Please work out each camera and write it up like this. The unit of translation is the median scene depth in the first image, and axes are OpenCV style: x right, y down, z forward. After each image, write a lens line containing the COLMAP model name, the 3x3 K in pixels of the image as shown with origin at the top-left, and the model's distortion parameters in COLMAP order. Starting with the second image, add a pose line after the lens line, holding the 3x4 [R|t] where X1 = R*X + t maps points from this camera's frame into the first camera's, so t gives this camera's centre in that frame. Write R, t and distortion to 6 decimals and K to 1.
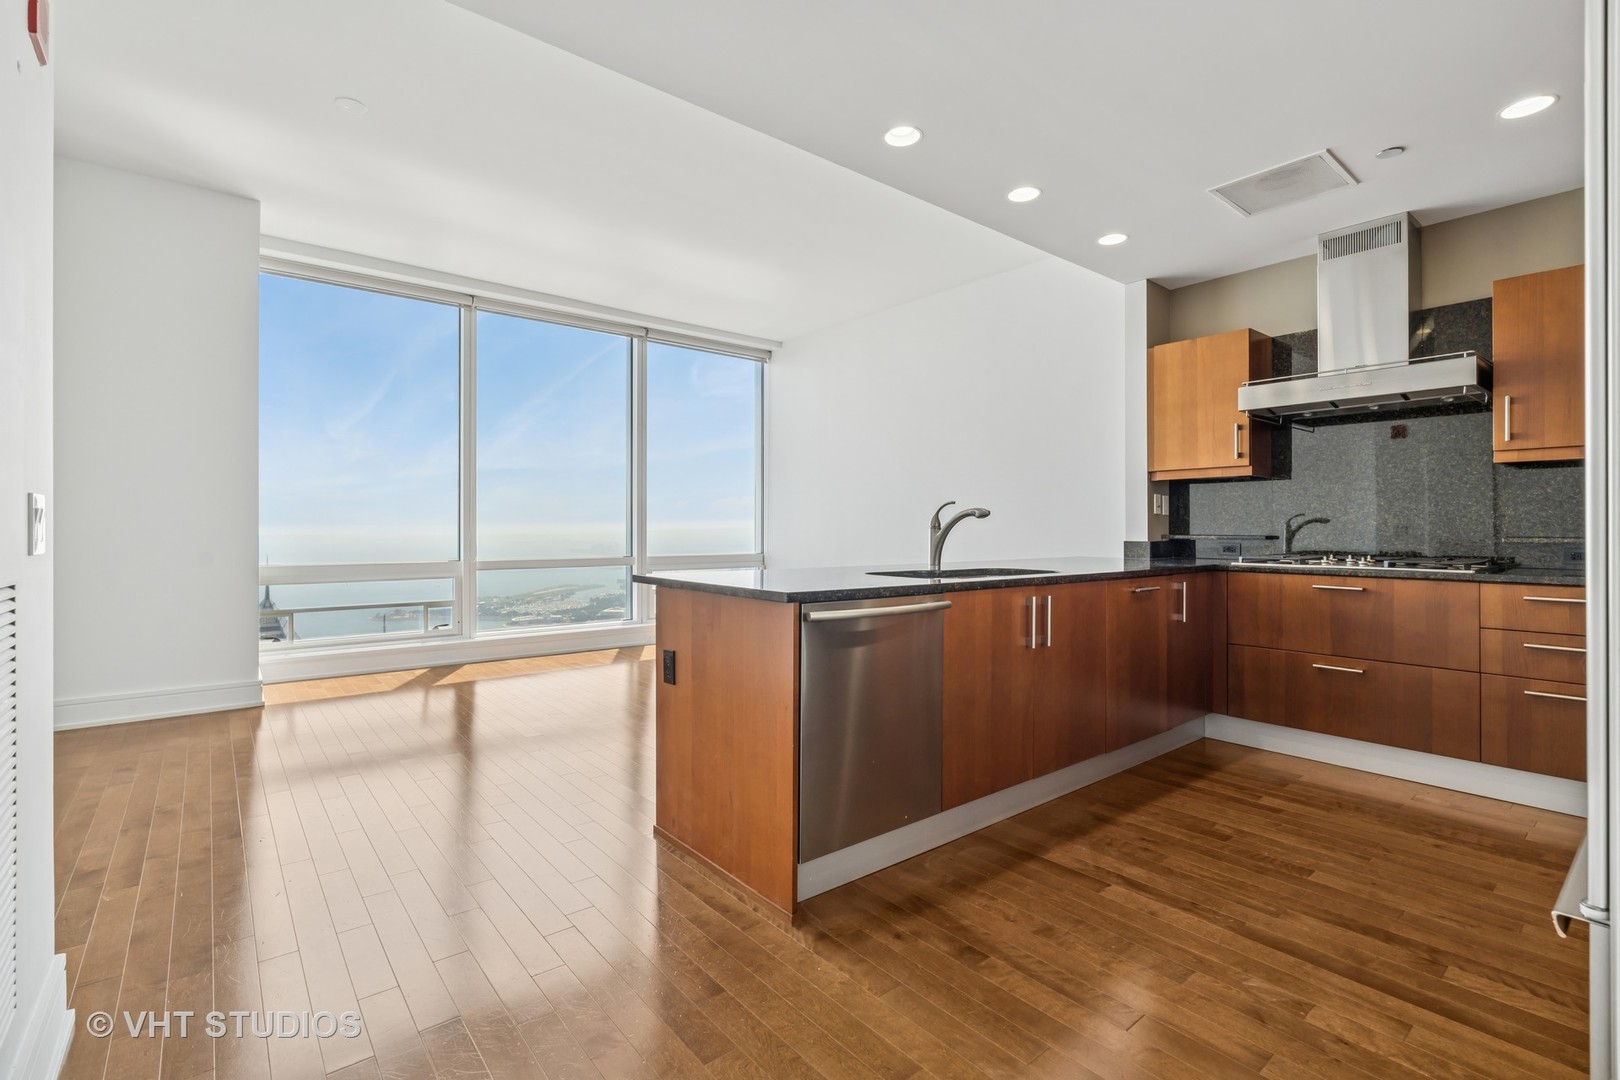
lens RADIAL K [[740.5, 0, 812.4], [0, 740.5, 528.3], [0, 0, 1]] dist [-0.003196, 0.000411]
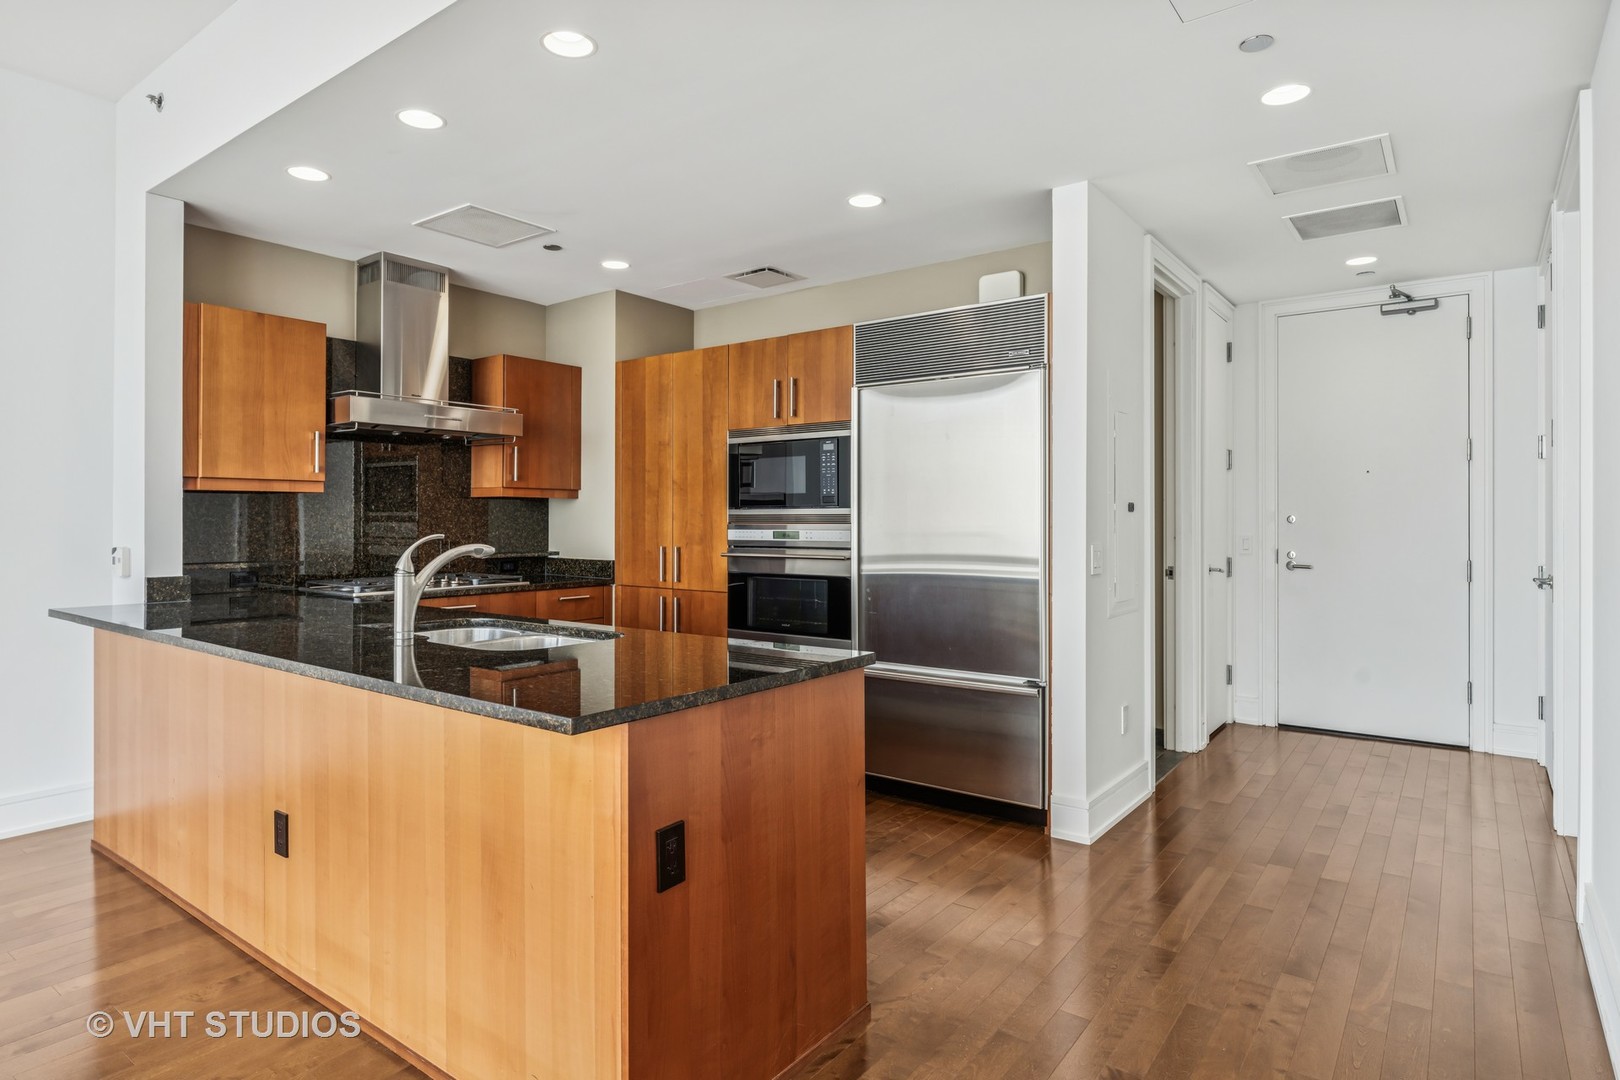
lens RADIAL K [[889.6, 0, 805.4], [0, 889.6, 525.4], [0, 0, 1]] dist [-0.003425, -0.000199]
pose [[-0.236766, -0.007020, 0.971541, -1.852711], [-0.000712, 0.999975, 0.007052, -0.134285], [-0.971566, 0.000978, -0.236765, 2.296581]]
